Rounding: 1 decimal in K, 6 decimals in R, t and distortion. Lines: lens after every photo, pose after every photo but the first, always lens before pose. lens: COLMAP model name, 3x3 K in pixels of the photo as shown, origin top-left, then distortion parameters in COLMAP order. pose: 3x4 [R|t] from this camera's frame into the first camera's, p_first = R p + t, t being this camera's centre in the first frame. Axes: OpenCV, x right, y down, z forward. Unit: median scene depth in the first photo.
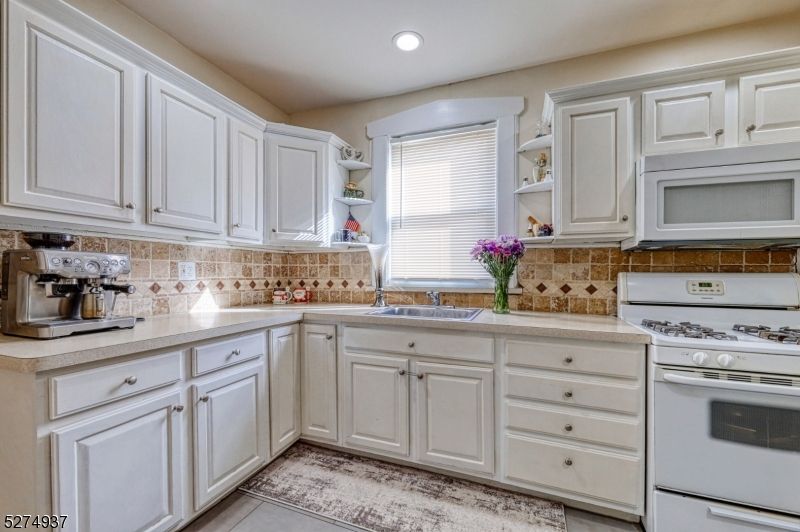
lens RADIAL K [[340.9, 0, 397.3], [0, 340.9, 273.7], [0, 0, 1]] dist [0.001136, 0.000131]
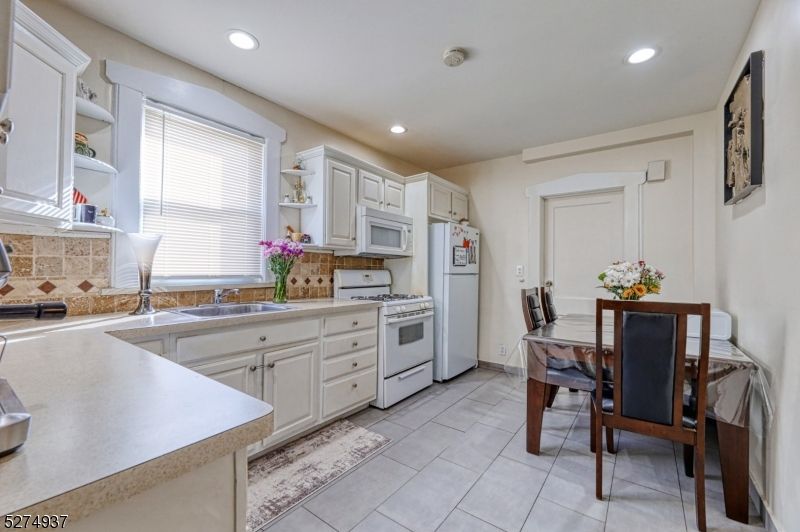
lens RADIAL K [[325.2, 0, 409.7], [0, 325.2, 263.6], [0, 0, 1]] dist [-0.000065, -0.000120]
pose [[0.238038, 0.015005, 0.971140, -0.739559], [-0.006382, 0.999883, -0.013884, -0.012377], [-0.971235, -0.002893, 0.238106, 0.285139]]
